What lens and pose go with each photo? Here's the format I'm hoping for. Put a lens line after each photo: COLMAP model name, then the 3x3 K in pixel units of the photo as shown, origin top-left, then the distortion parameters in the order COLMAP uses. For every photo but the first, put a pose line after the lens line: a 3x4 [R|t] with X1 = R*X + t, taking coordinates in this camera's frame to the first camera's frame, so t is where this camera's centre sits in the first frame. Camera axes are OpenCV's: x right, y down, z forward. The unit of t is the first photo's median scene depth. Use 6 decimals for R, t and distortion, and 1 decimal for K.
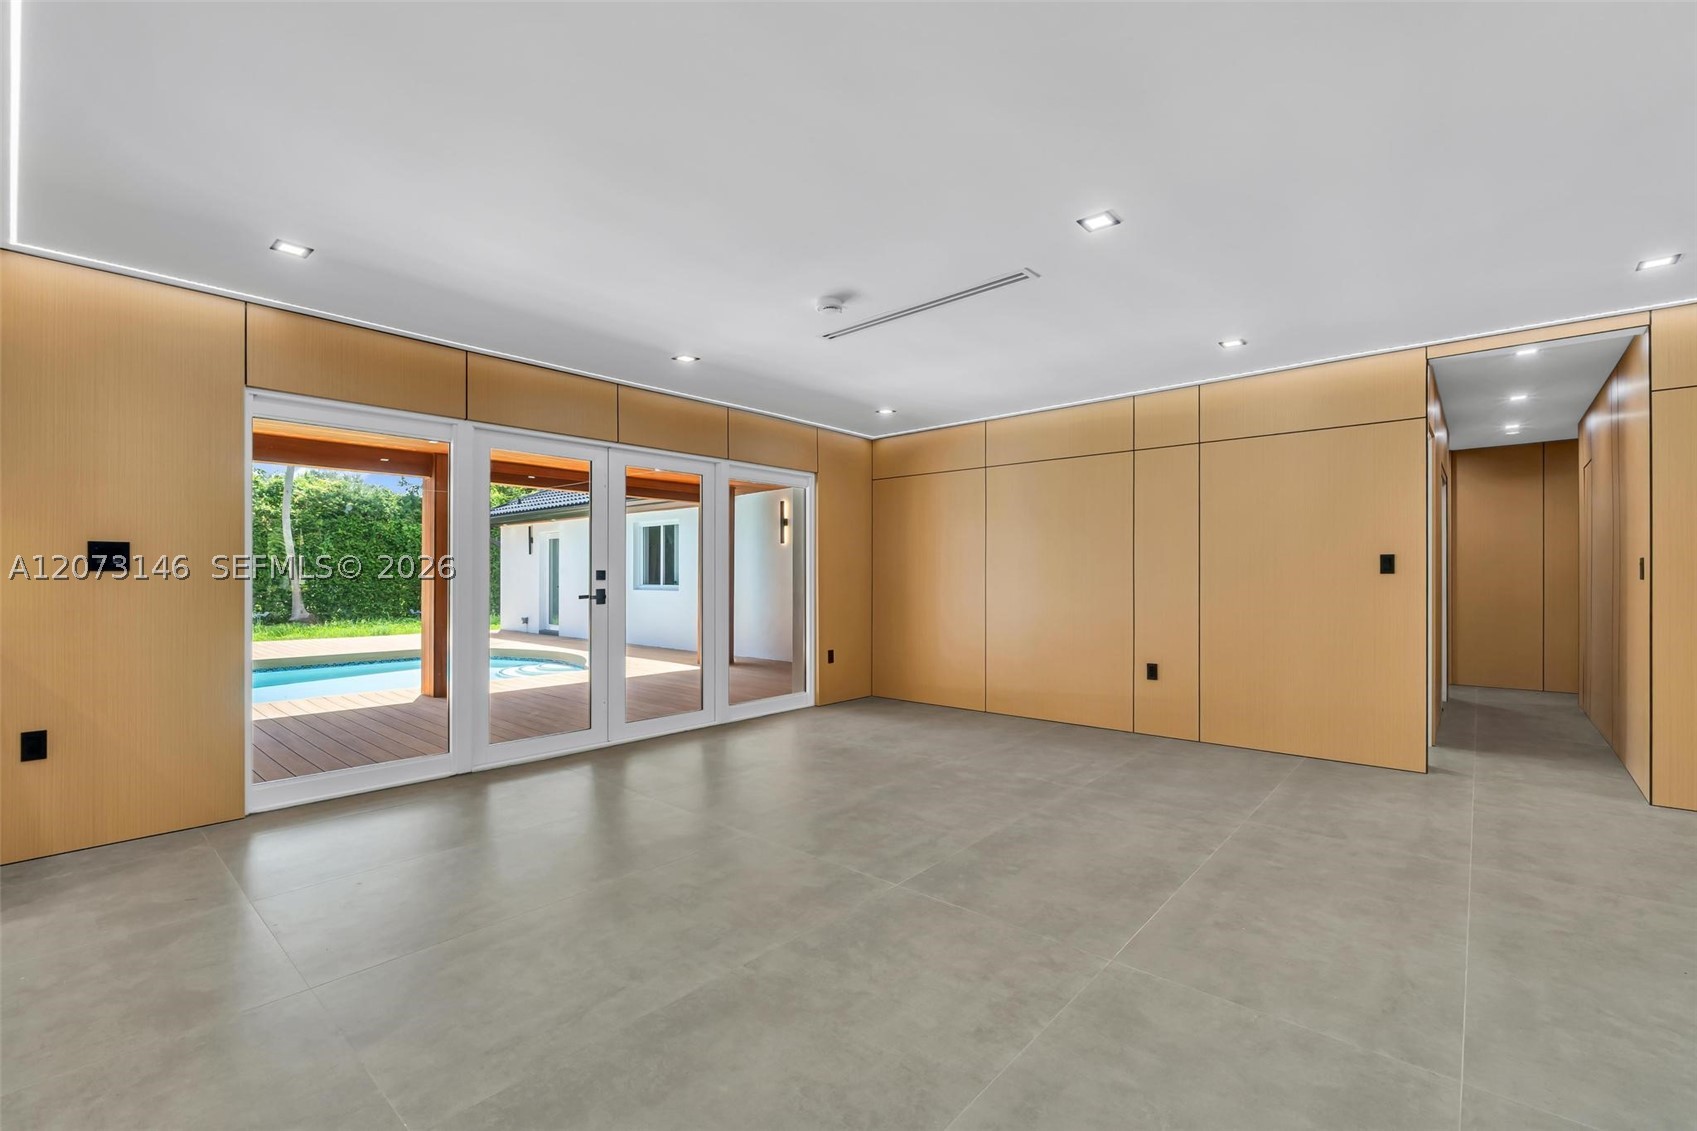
lens RADIAL K [[721.2, 0, 863.1], [0, 721.2, 577.5], [0, 0, 1]] dist [-0.004557, -0.000361]
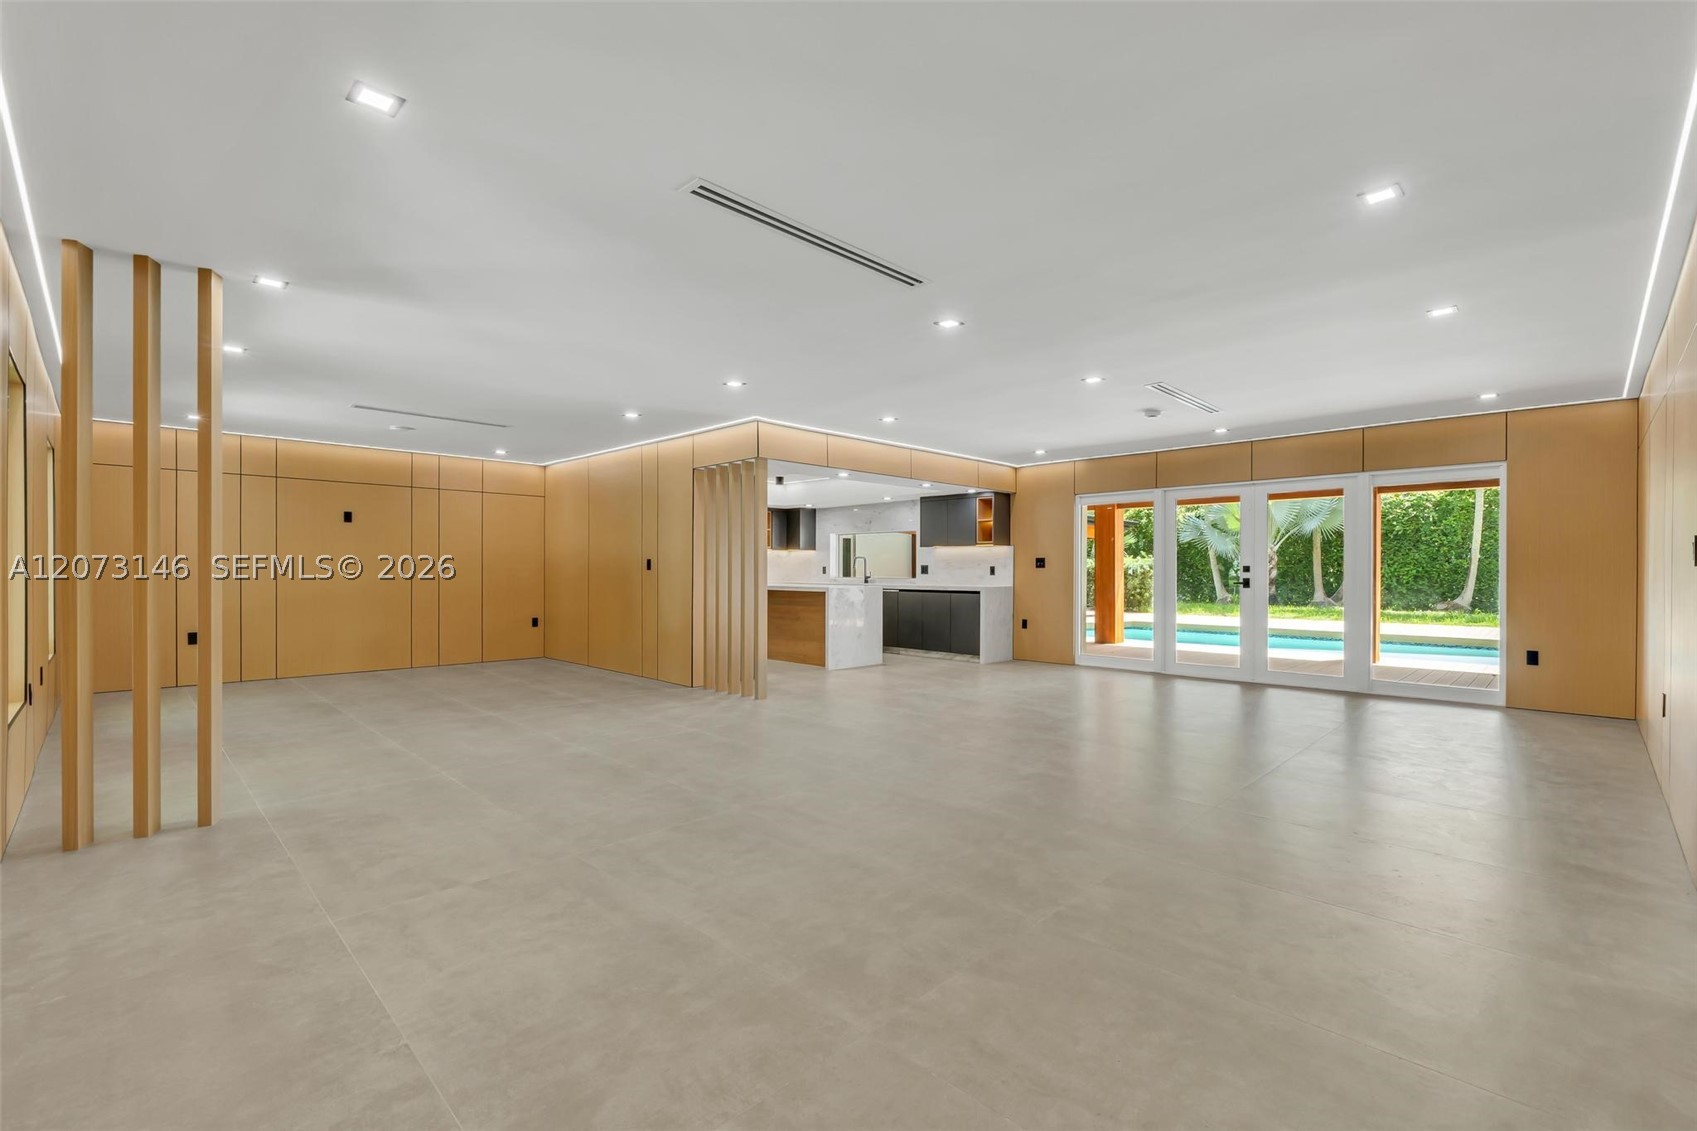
lens RADIAL K [[743.4, 0, 850.3], [0, 743.4, 555.2], [0, 0, 1]] dist [-0.001311, -0.000099]
pose [[-0.070930, -0.020533, -0.997270, 1.100654], [-0.003307, 0.999787, -0.020349, 0.001890], [0.997476, 0.001855, -0.070983, 0.241796]]
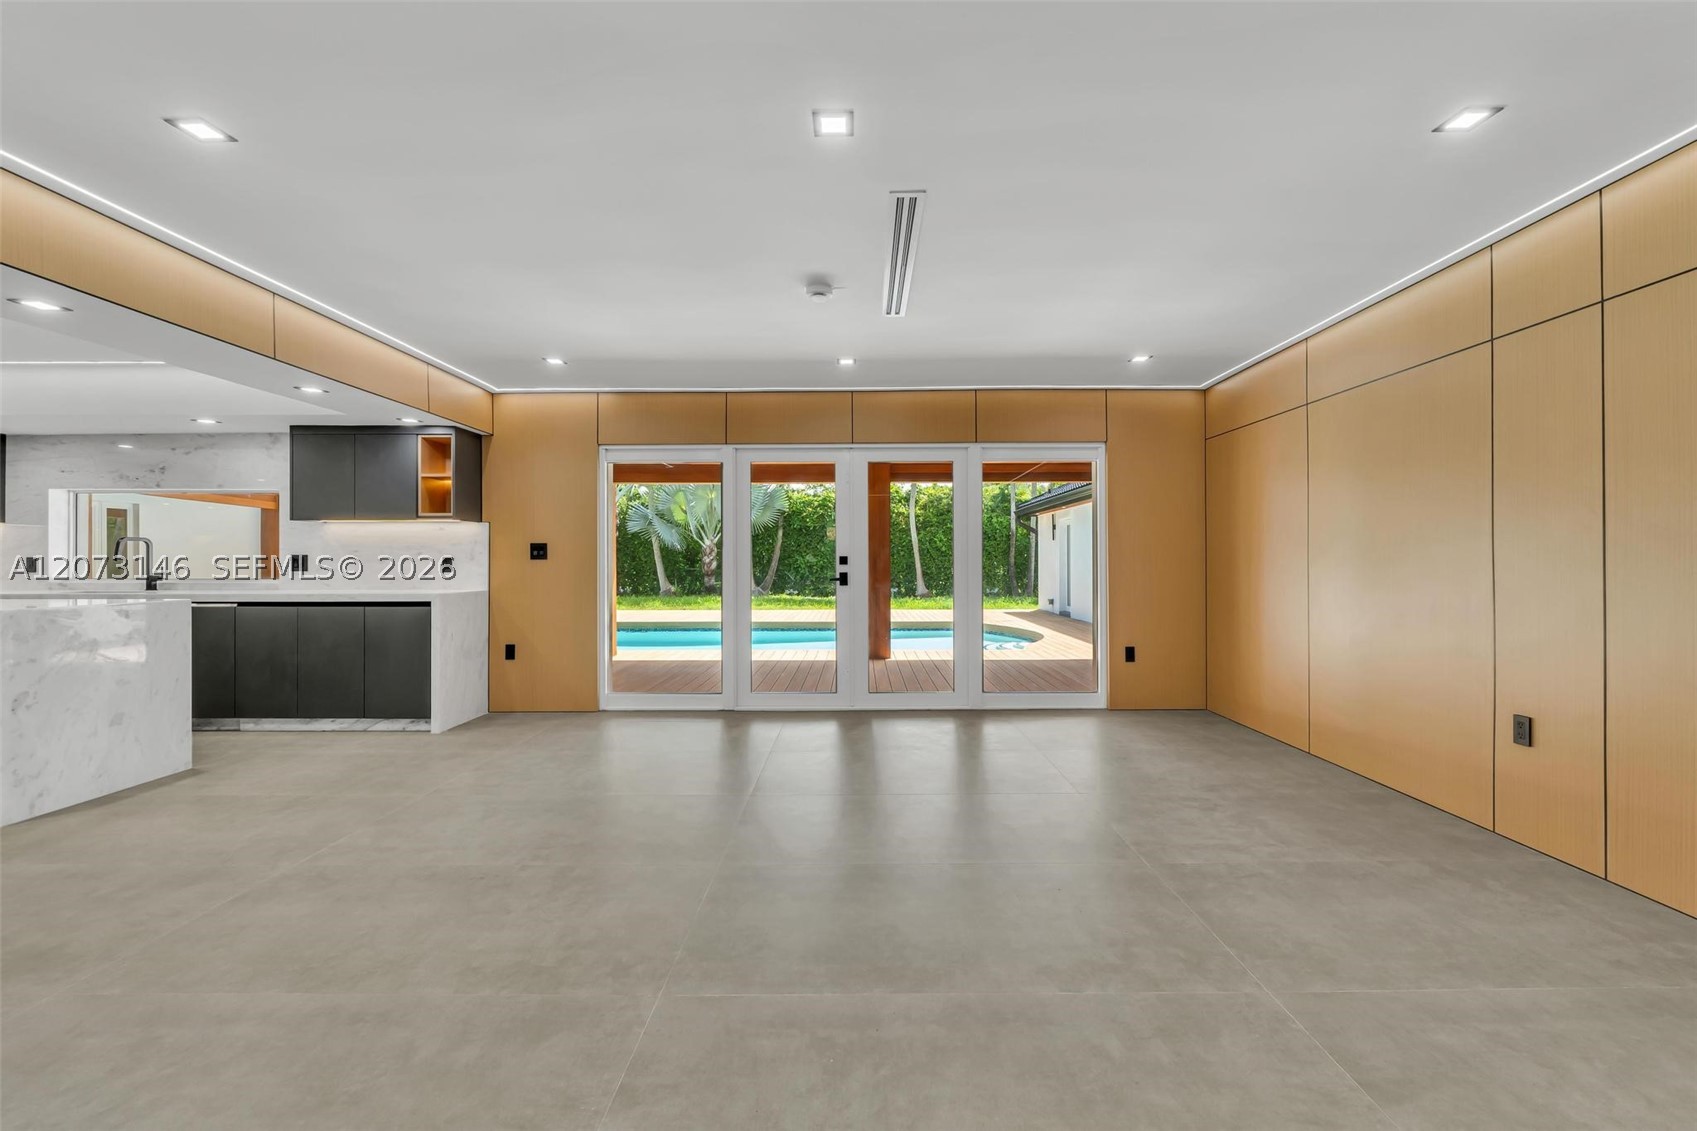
lens RADIAL K [[721.2, 0, 860.2], [0, 721.2, 558.3], [0, 0, 1]] dist [-0.004557, -0.000361]
pose [[0.652139, -0.005545, -0.758079, 0.457409], [0.002083, 0.999983, -0.005522, -0.000042], [0.758097, 0.002022, 0.652139, 0.236421]]
